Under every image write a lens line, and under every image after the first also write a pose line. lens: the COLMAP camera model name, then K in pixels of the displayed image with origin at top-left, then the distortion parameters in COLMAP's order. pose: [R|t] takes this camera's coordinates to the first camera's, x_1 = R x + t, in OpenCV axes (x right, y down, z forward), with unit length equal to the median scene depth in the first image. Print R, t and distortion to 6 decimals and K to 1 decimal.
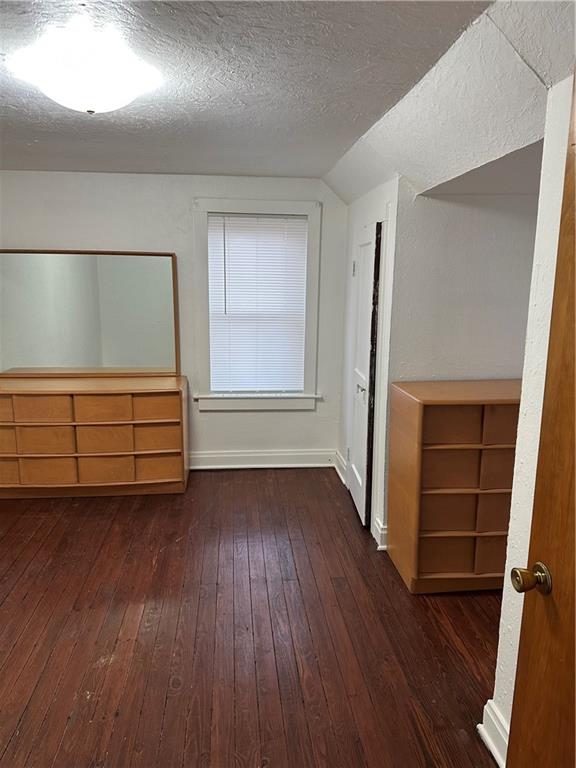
lens RADIAL K [[543.1, 0, 285.9], [0, 543.1, 384.3], [0, 0, 1]] dist [0.127417, -0.145960]
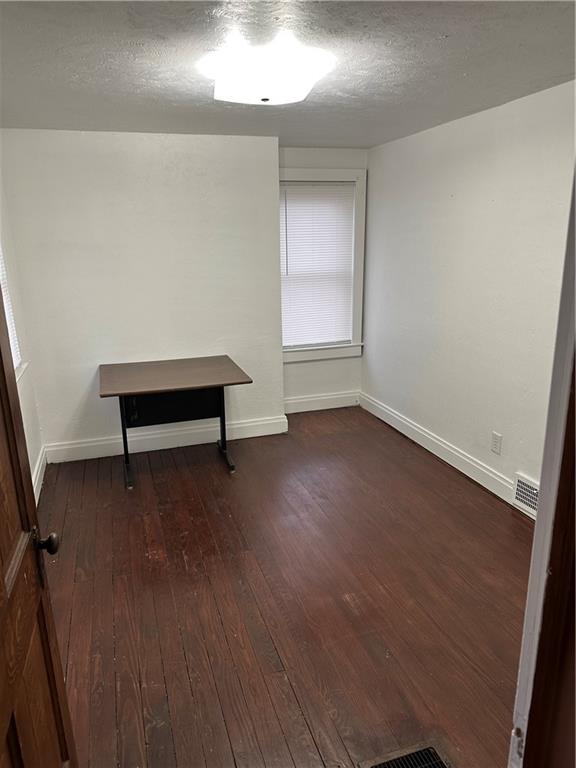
lens RADIAL K [[543.1, 0, 285.9], [0, 543.1, 384.3], [0, 0, 1]] dist [0.127417, -0.145960]
pose [[0.973596, -0.089648, 0.209938, -0.435219], [0.071357, 0.993092, 0.093149, -0.015626], [-0.216838, -0.075709, 0.973267, -0.110876]]
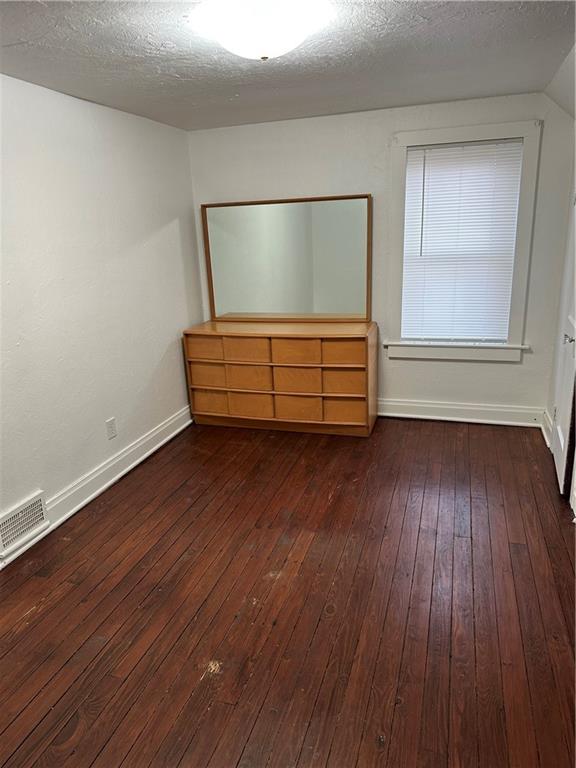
lens RADIAL K [[543.1, 0, 285.9], [0, 543.1, 384.3], [0, 0, 1]] dist [0.127417, -0.145960]
pose [[0.923692, 0.062998, -0.377922, 0.055388], [-0.025715, 0.994359, 0.102903, -0.000746], [0.382273, -0.085332, 0.920101, 0.013349]]
